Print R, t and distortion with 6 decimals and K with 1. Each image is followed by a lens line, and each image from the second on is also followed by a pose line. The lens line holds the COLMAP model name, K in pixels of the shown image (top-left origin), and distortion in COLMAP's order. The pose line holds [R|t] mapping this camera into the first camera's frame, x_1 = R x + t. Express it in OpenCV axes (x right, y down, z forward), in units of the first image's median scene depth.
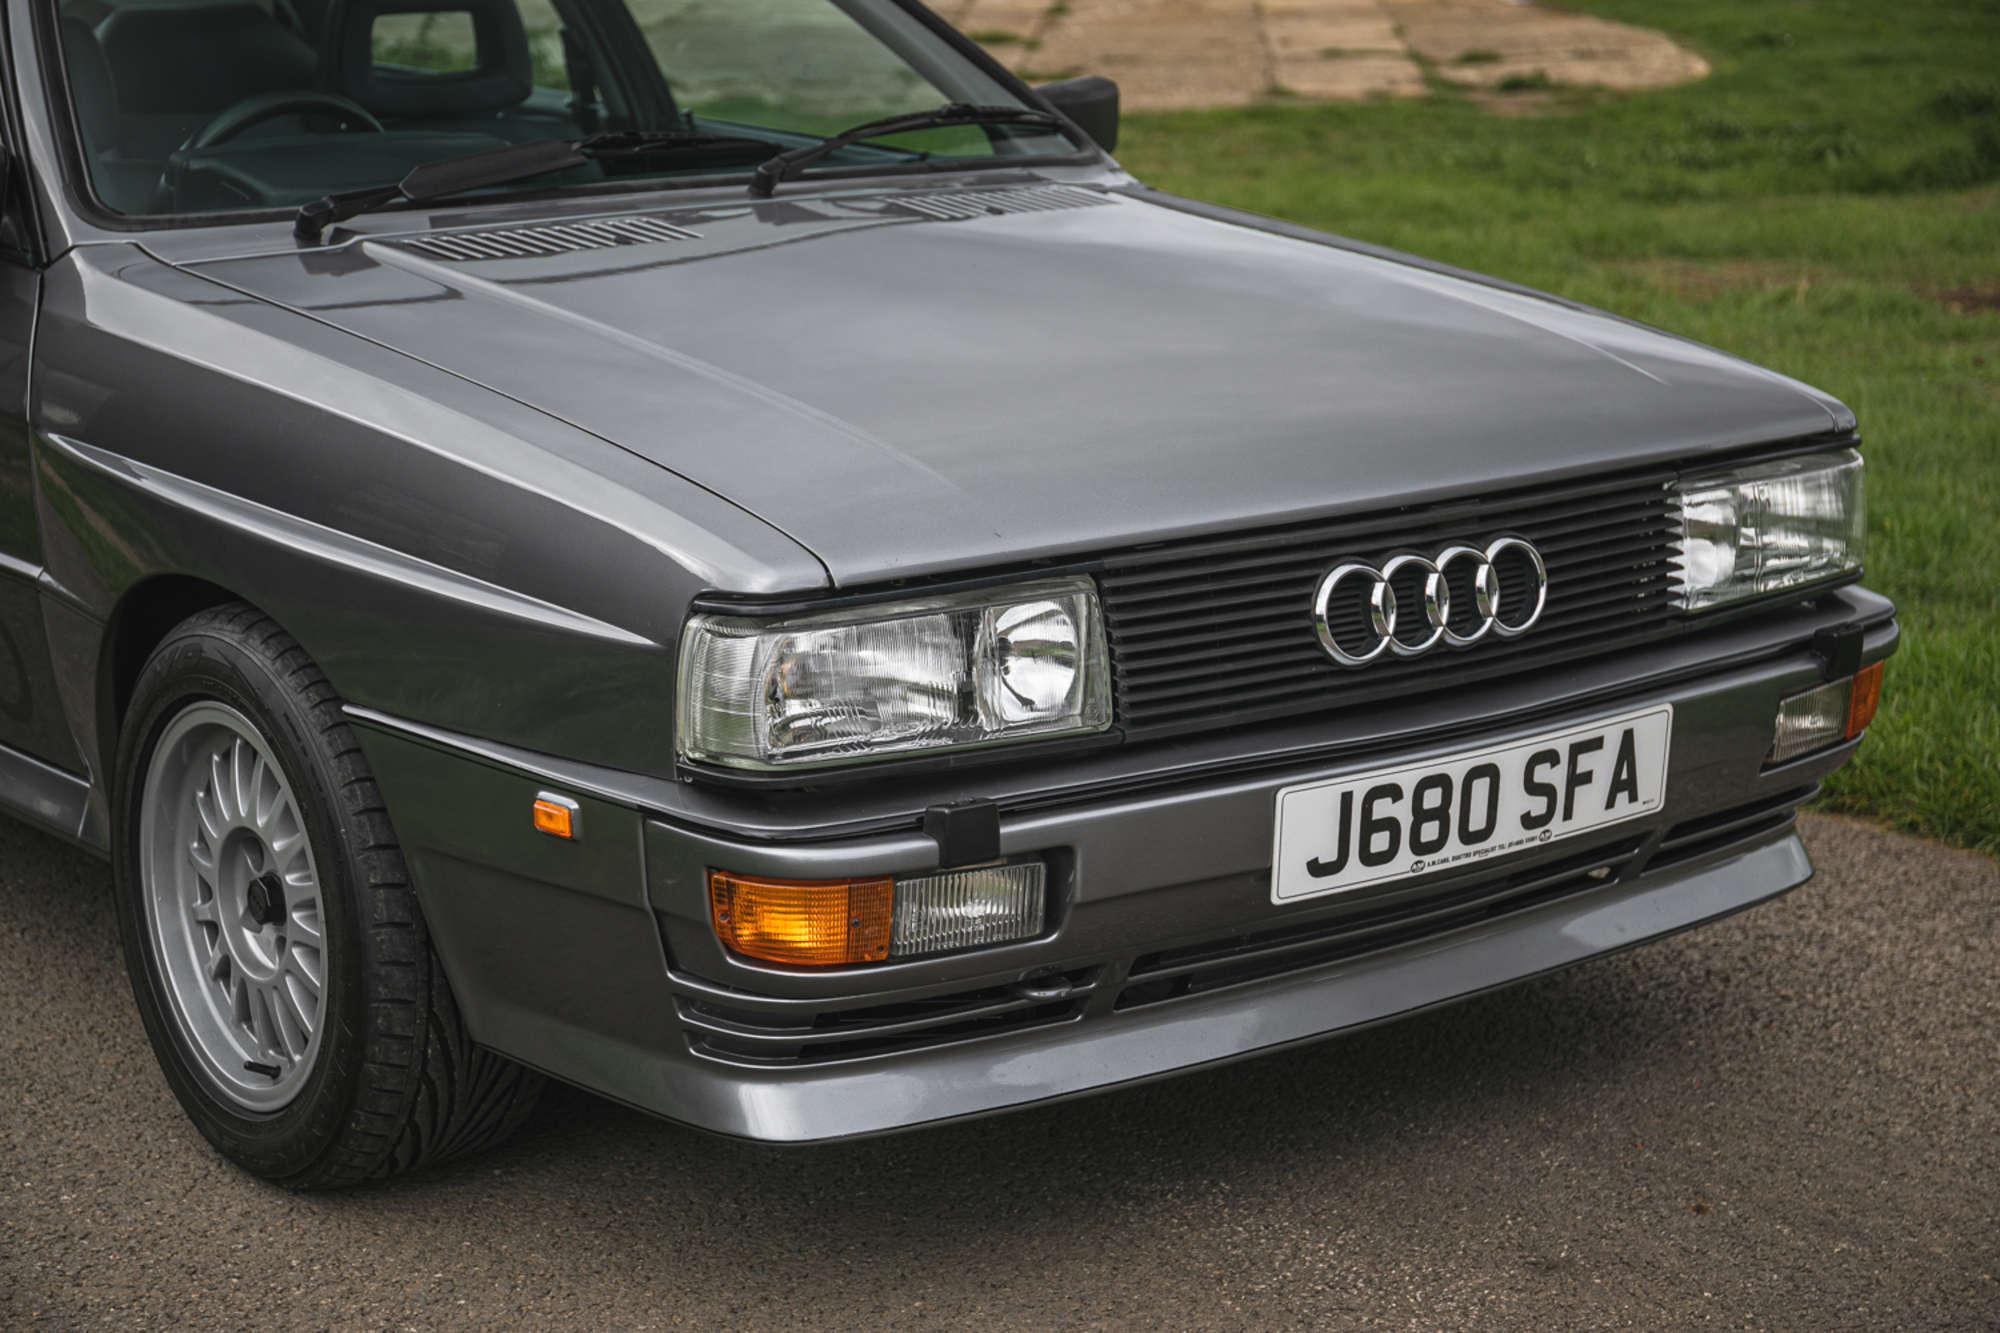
lens RADIAL K [[3493.0, 0, 1000.0], [0, 3493.0, 666.5], [0, 0, 1]] dist [0.087300, 0.057016]
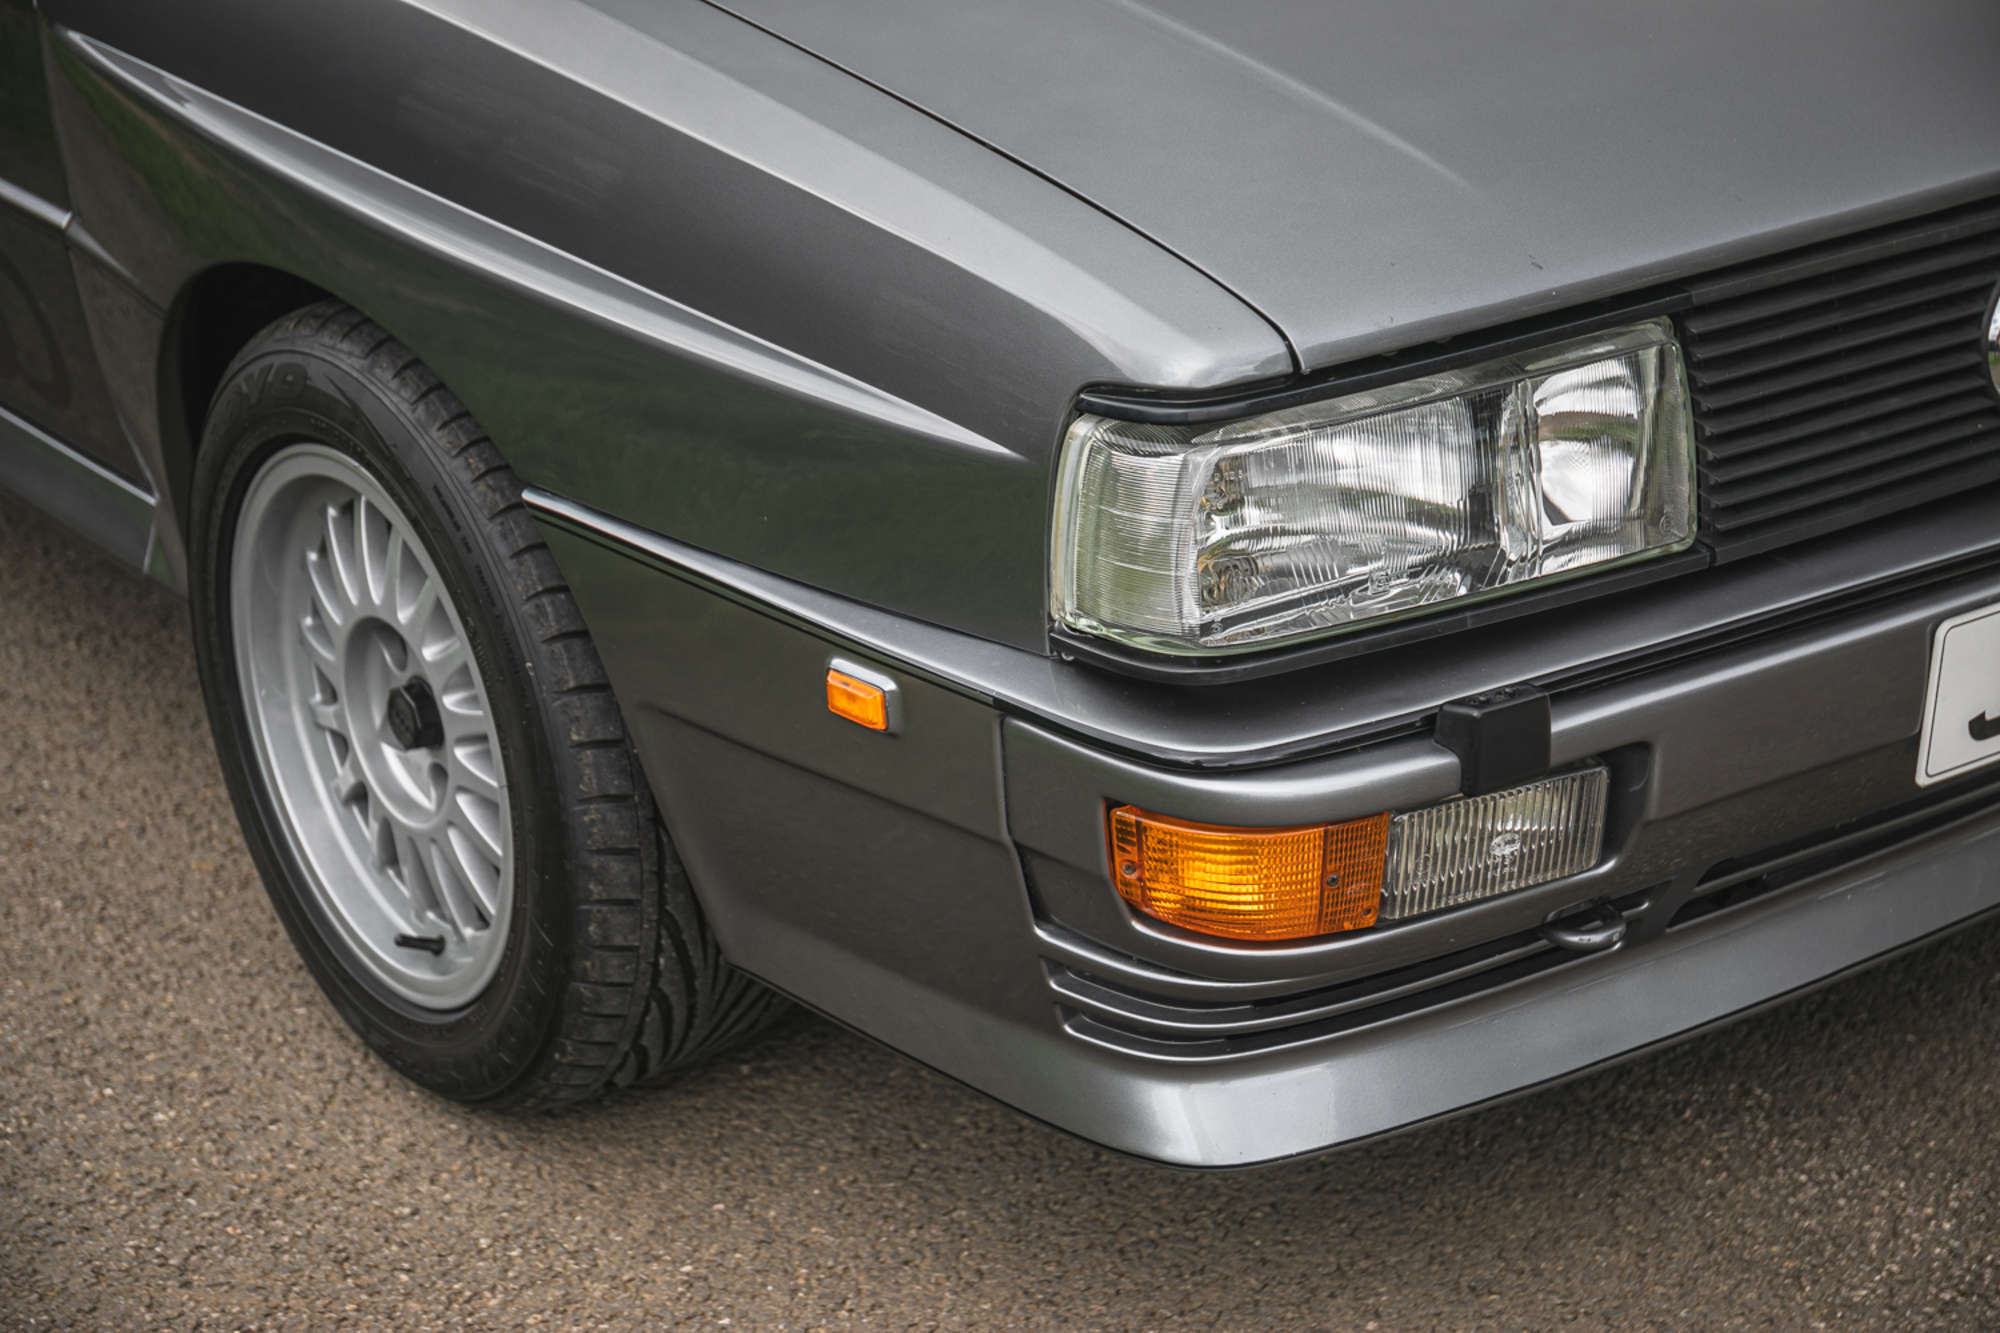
lens RADIAL K [[3619.4, 0, 1000.0], [0, 3619.4, 666.5], [0, 0, 1]] dist [0.105624, 0.038575]
pose [[0.999601, -0.012691, -0.025250, -0.075813], [0.017059, 0.983319, 0.181085, -0.079531], [0.022531, -0.181443, 0.983143, 0.296359]]
